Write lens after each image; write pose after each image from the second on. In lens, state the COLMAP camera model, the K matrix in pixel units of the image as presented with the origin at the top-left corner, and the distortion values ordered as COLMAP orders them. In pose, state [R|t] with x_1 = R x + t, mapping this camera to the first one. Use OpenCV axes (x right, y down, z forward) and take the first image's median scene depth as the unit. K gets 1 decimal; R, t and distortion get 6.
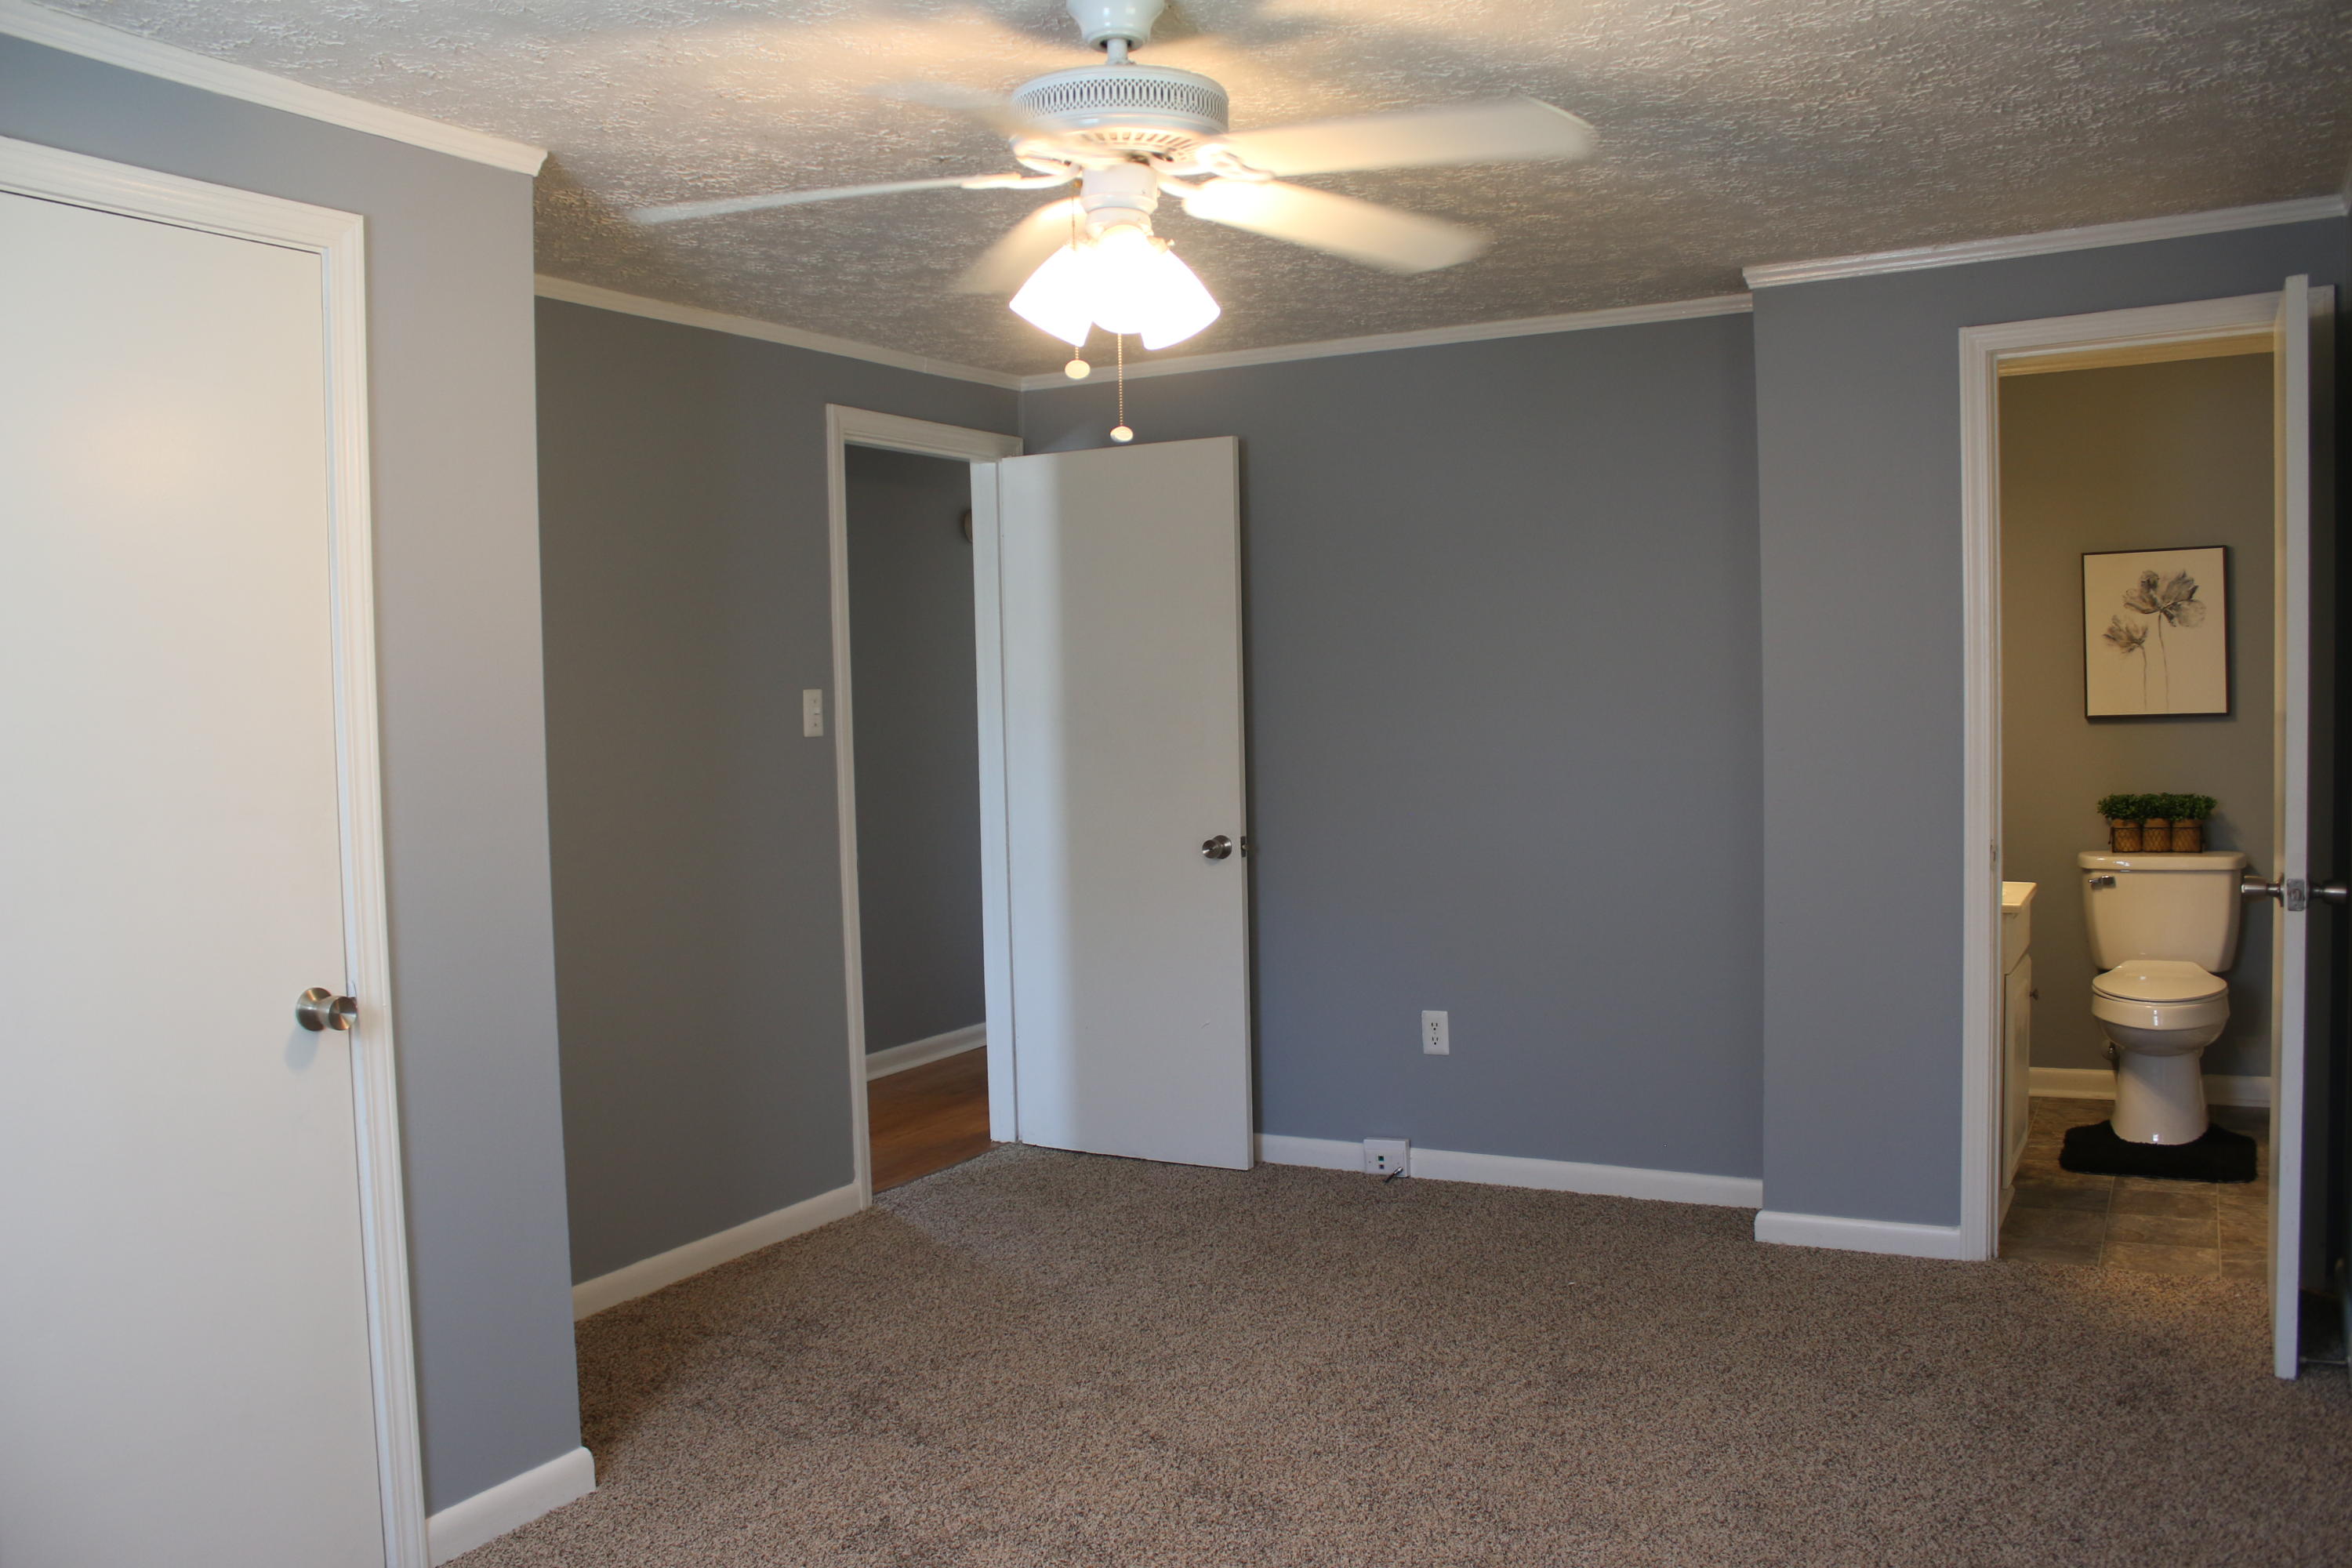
lens RADIAL K [[1962.5, 0, 1168.8], [0, 1962.5, 788.4], [0, 0, 1]] dist [-0.108062, 0.066139]
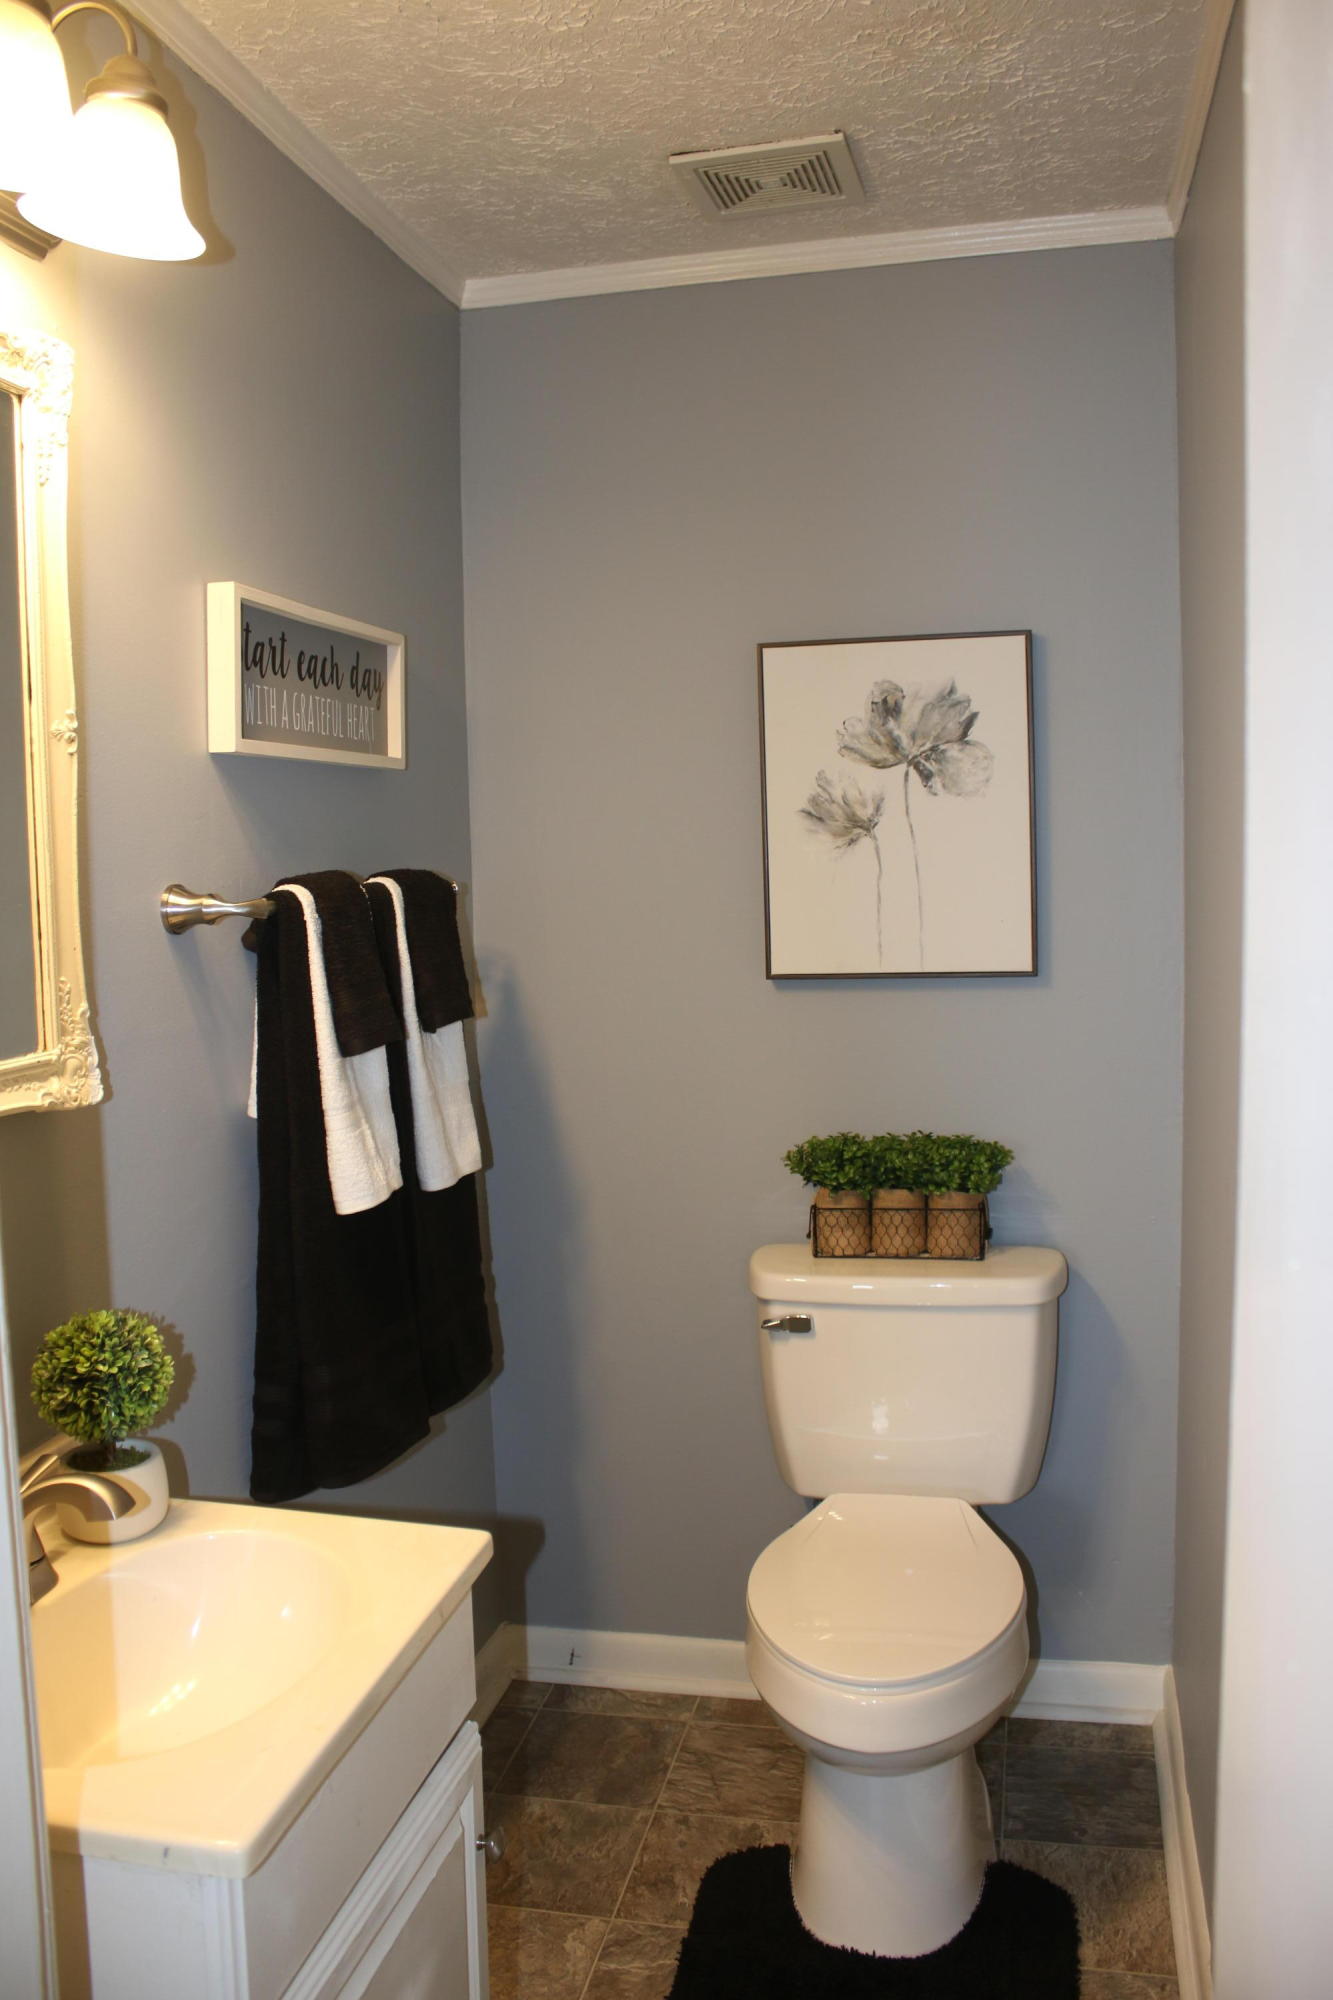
lens RADIAL K [[1668.8, 0, 667.1], [0, 1668.8, 997.6], [0, 0, 1]] dist [-0.108062, 0.066139]
pose [[0.958422, 0.007918, 0.285246, 0.338130], [-0.002611, 0.999816, -0.018982, -0.024318], [-0.285344, 0.017448, 0.958266, 0.610694]]
